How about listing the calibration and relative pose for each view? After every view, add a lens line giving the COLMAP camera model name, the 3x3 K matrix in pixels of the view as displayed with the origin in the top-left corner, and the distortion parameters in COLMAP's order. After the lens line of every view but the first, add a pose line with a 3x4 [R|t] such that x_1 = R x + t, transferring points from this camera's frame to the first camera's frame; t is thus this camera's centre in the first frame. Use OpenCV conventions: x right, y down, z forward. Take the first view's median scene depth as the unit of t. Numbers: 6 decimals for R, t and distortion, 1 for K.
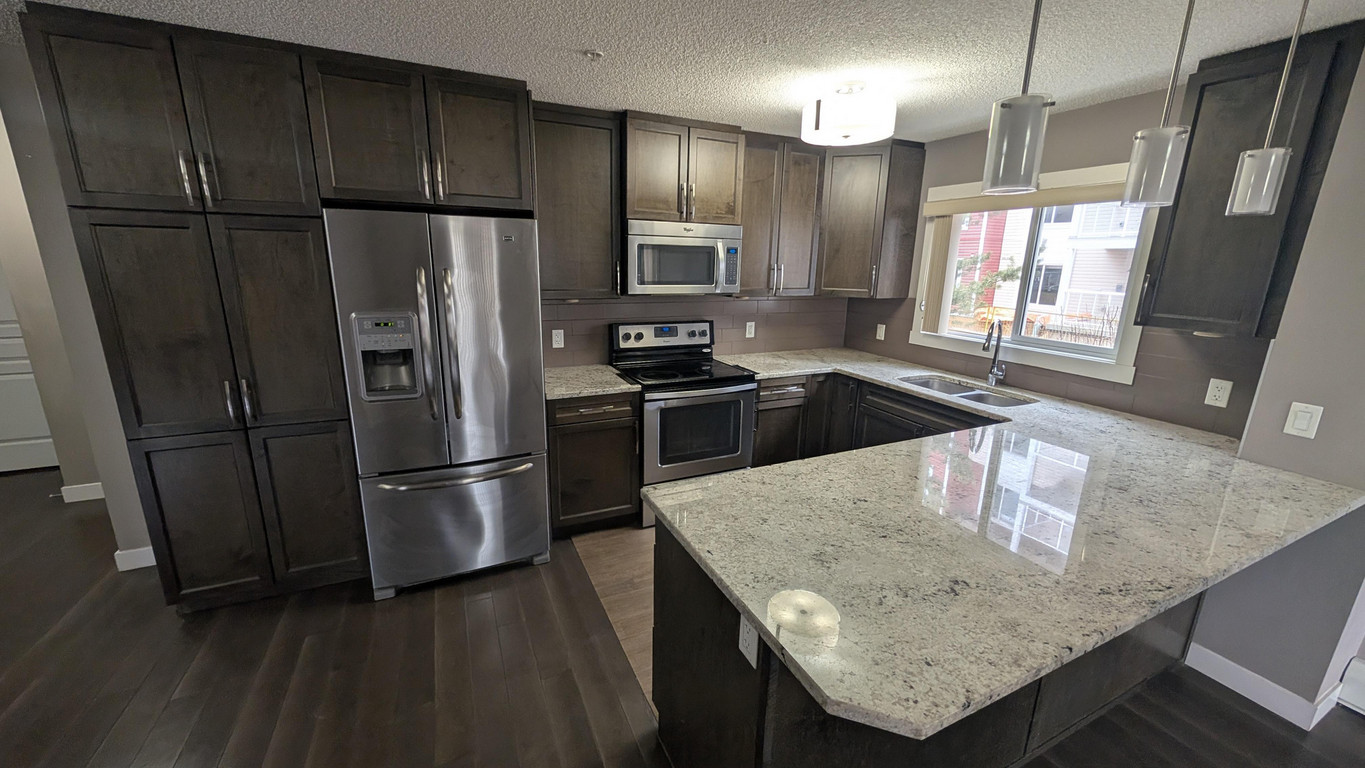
lens RADIAL K [[517.2, 0, 683.2], [0, 517.2, 383.4], [0, 0, 1]] dist [0.001688, 0.000040]
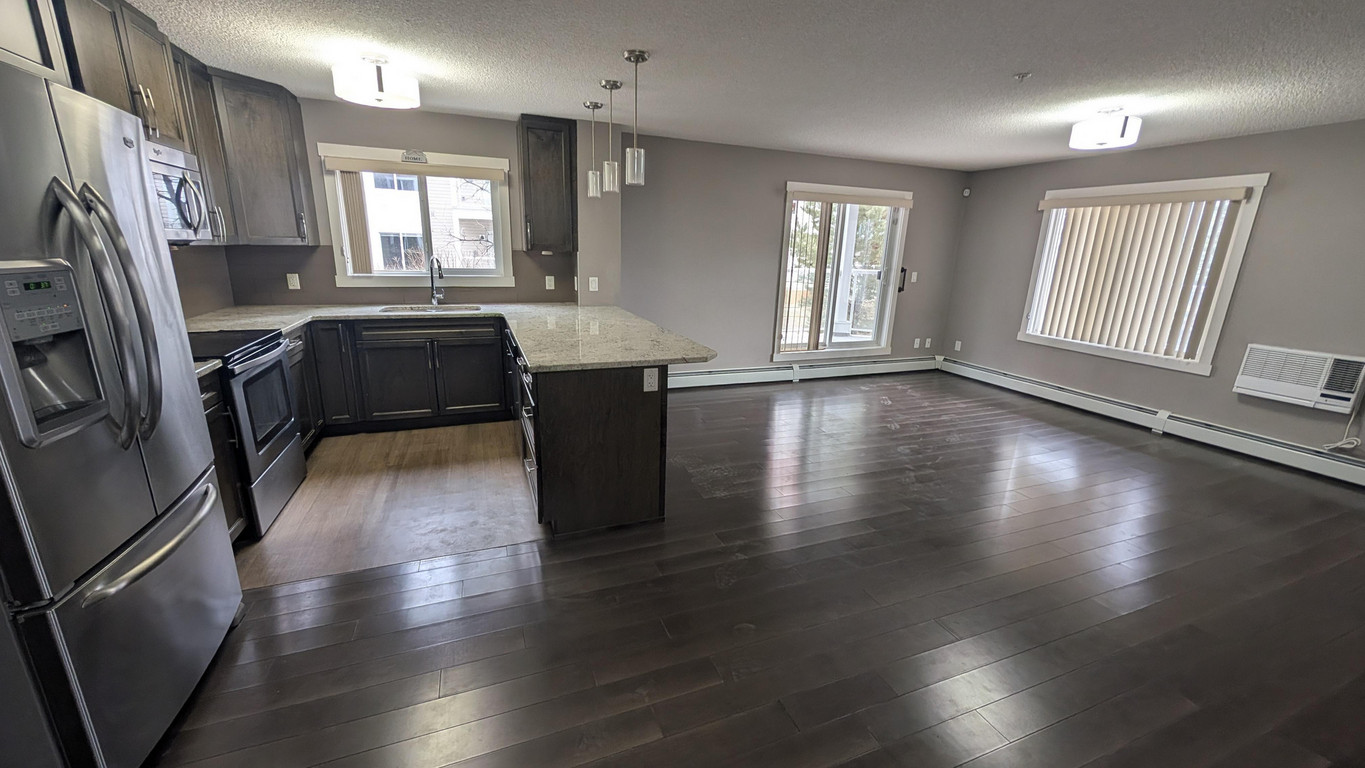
lens RADIAL K [[517.2, 0, 681.3], [0, 517.2, 384.2], [0, 0, 1]] dist [0.001688, 0.000040]
pose [[0.066611, -0.274228, 0.959355, -0.675737], [0.210288, 0.943753, 0.255167, -0.010861], [-0.975368, 0.184744, 0.120531, 0.205216]]
